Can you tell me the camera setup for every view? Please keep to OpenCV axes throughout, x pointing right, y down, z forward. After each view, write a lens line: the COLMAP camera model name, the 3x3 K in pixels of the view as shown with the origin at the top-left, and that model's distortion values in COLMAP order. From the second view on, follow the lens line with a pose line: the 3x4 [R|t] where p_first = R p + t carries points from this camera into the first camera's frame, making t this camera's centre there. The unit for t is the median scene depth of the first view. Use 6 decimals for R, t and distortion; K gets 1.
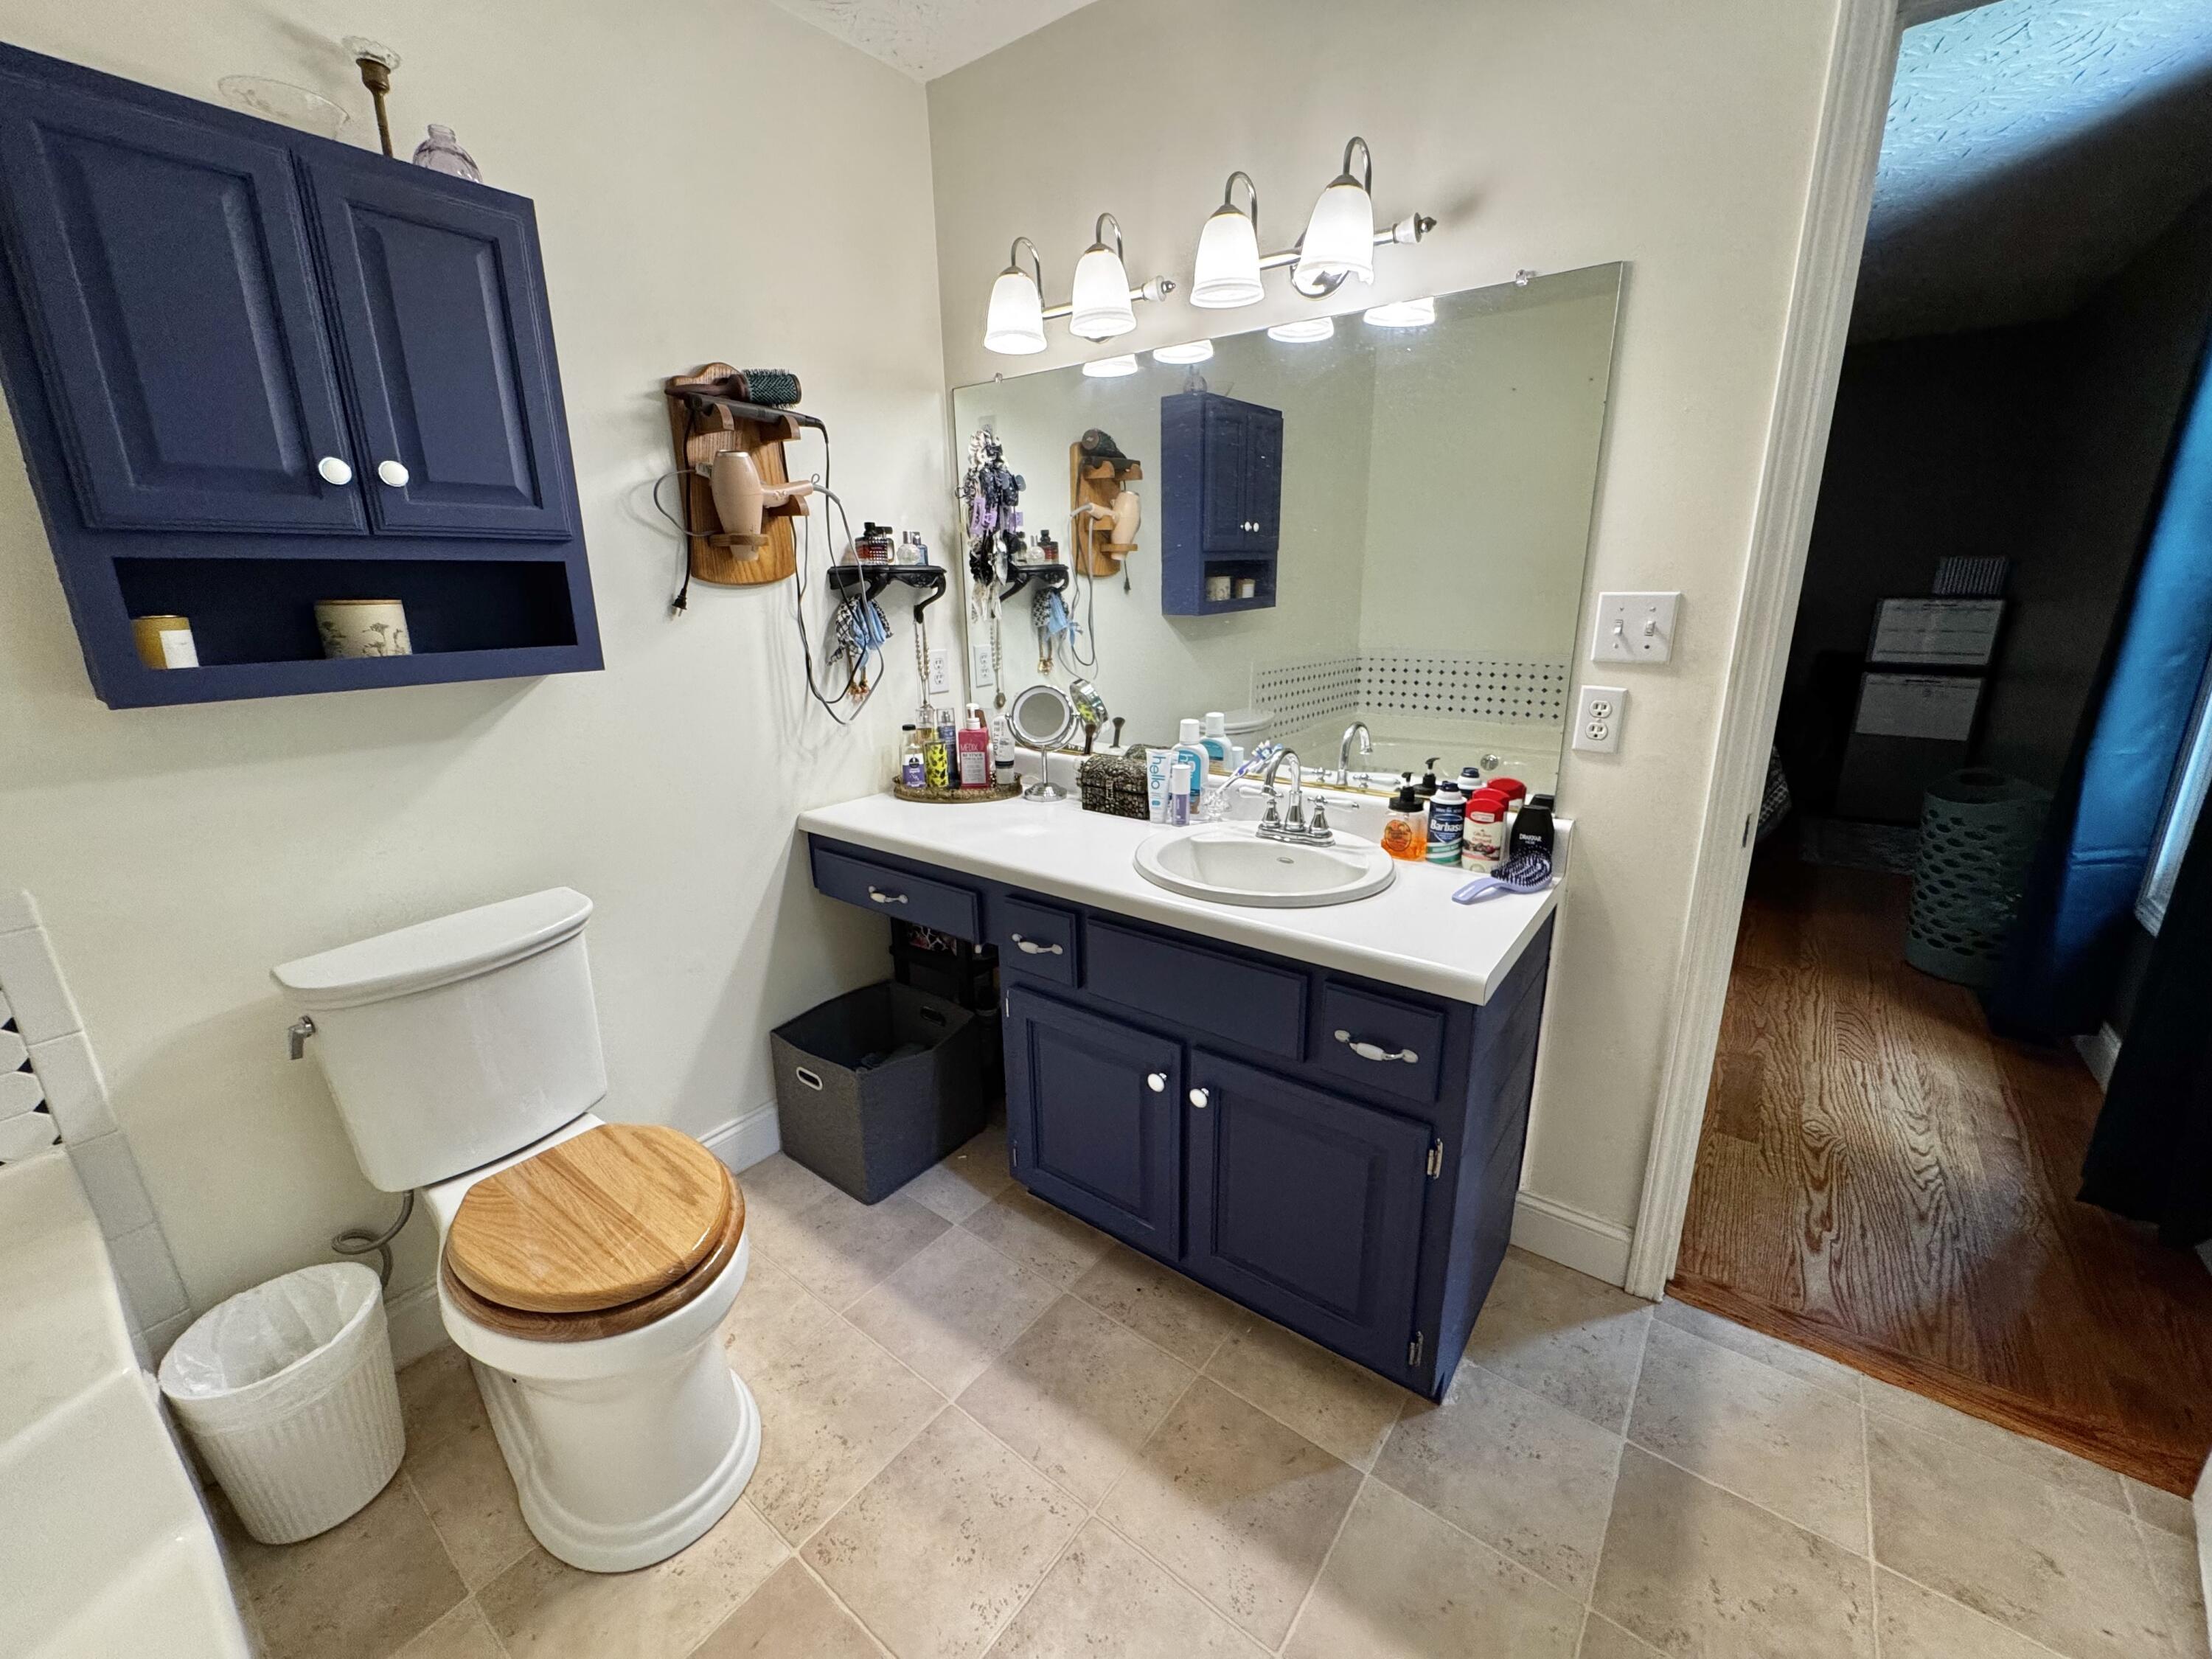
lens RADIAL K [[883.5, 0, 1109.8], [0, 883.5, 825.3], [0, 0, 1]] dist [-0.002154, -0.000394]
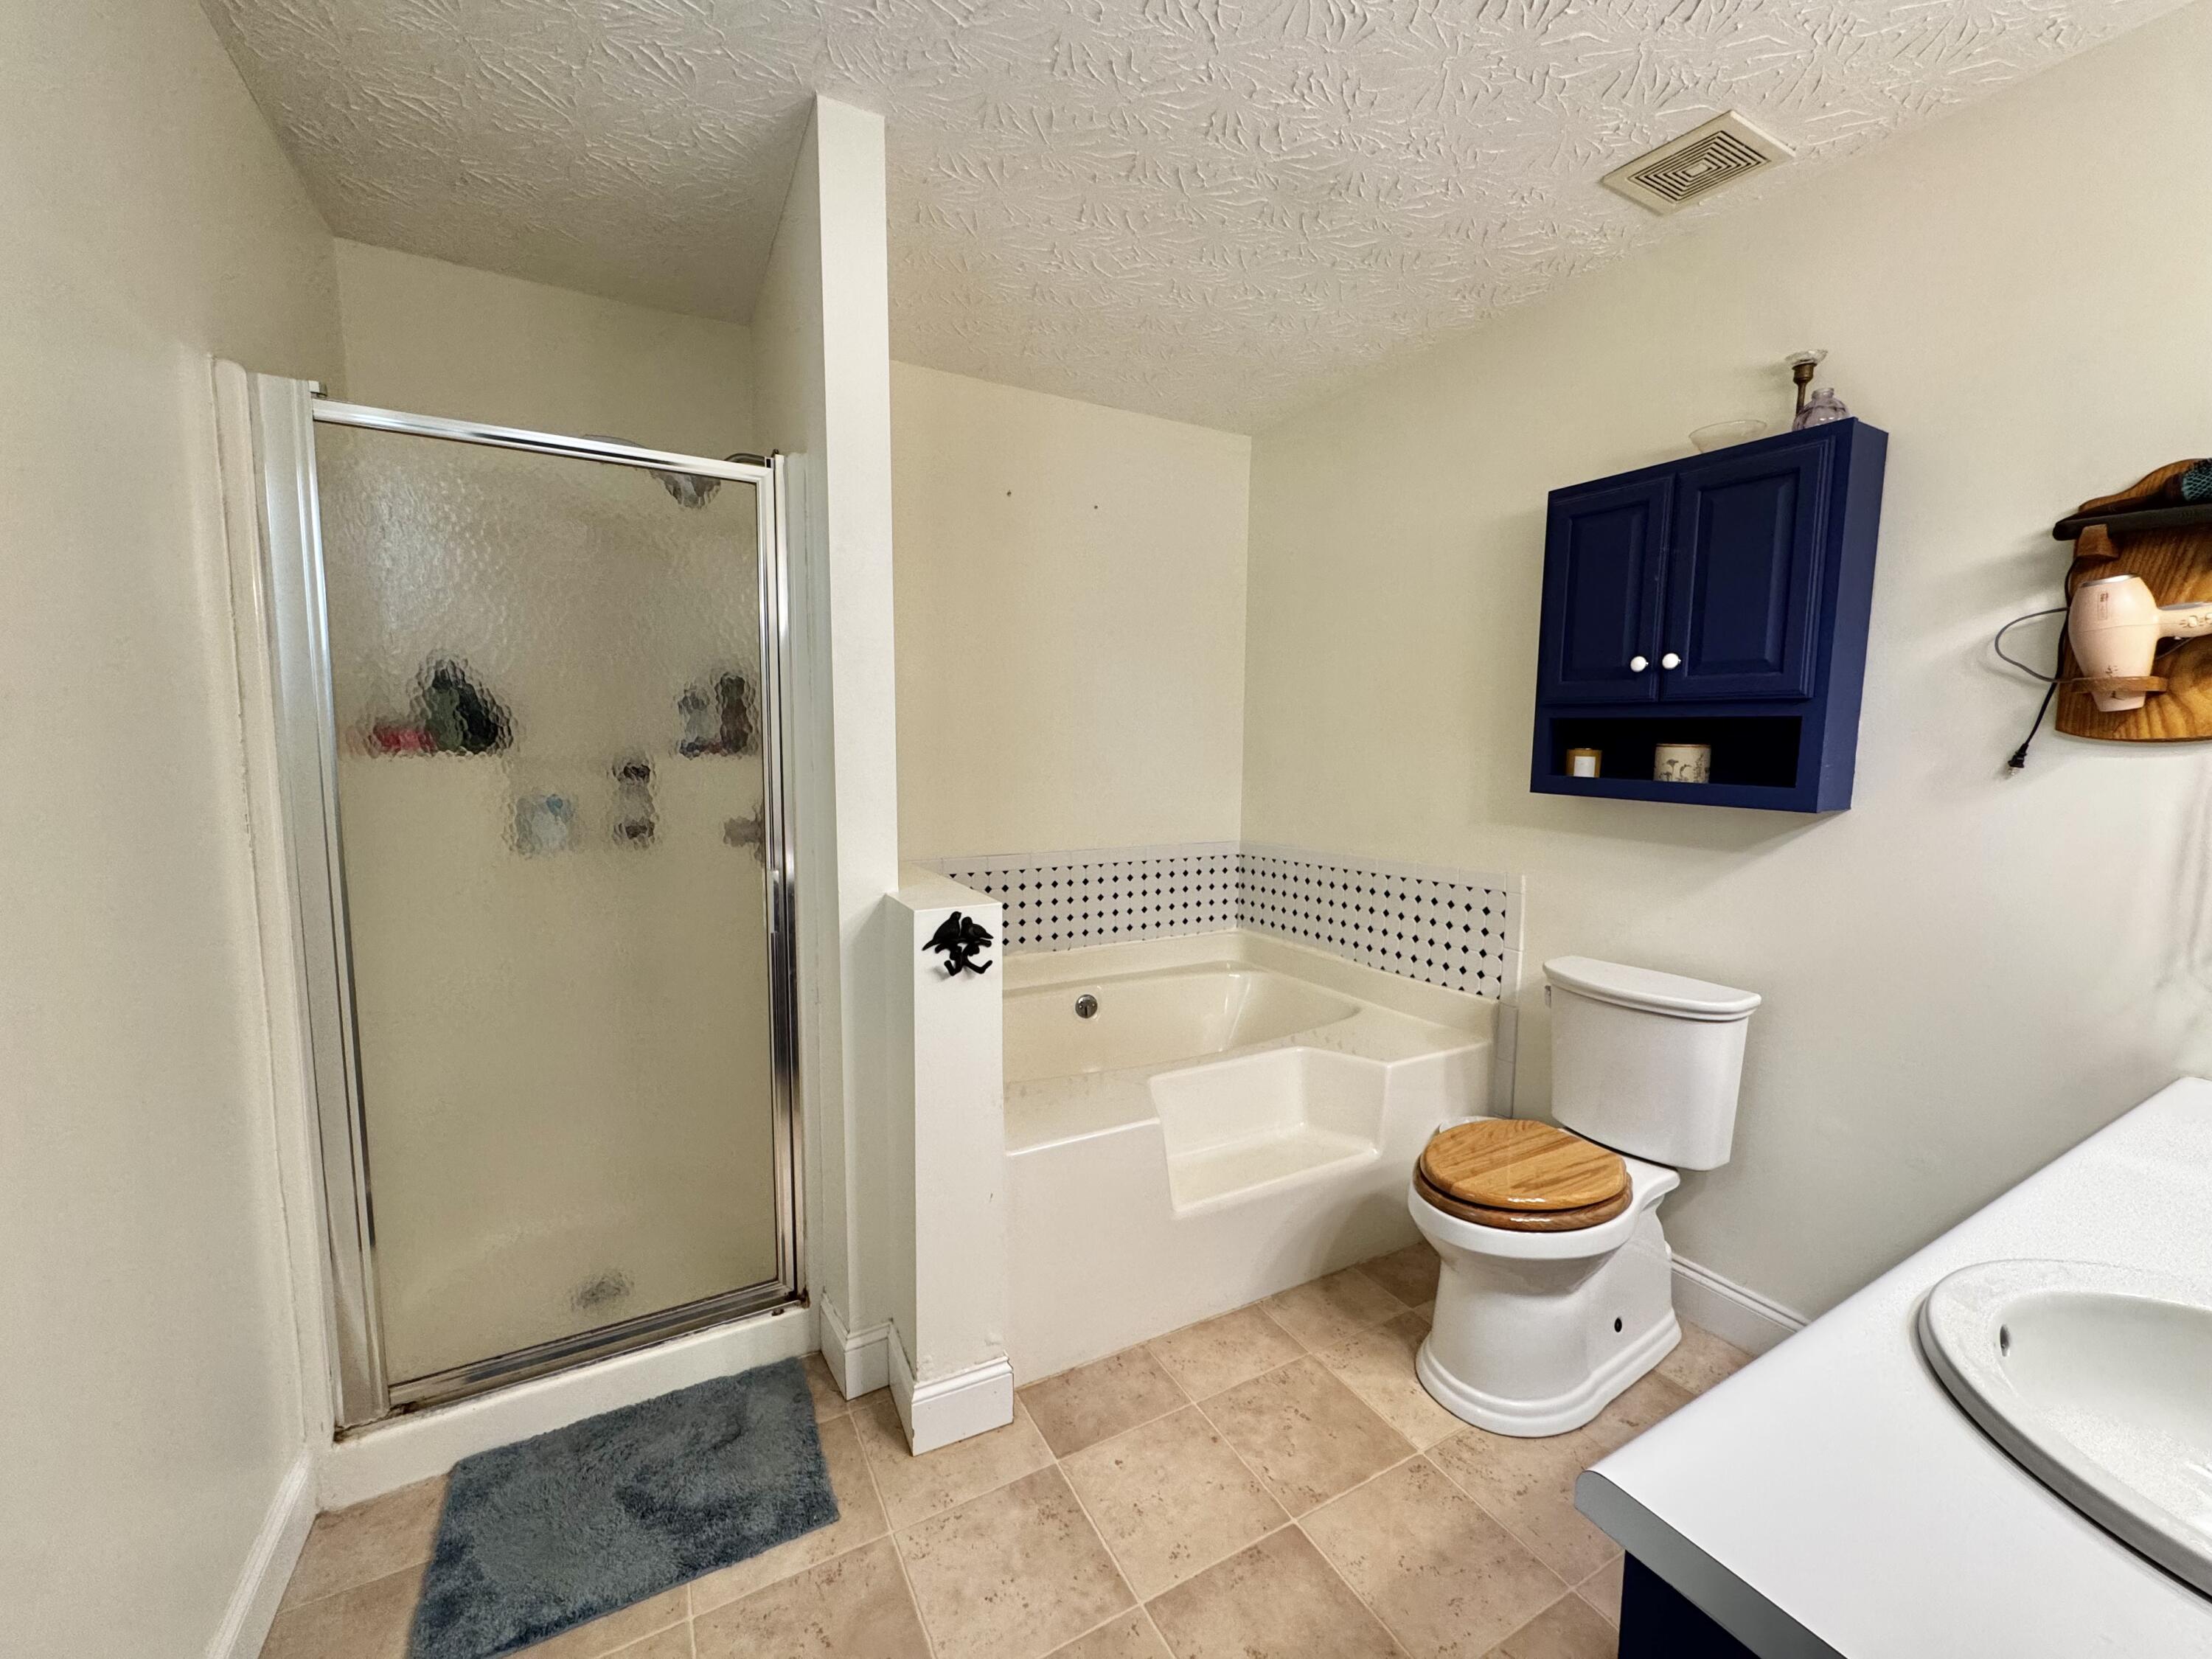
lens RADIAL K [[883.5, 0, 1111.0], [0, 883.5, 822.2], [0, 0, 1]] dist [-0.002154, -0.000394]
pose [[-0.405077, 0.099685, -0.908832, 0.868530], [-0.249199, 0.944364, 0.214653, -0.209474], [0.879666, 0.313431, -0.357699, 0.725272]]
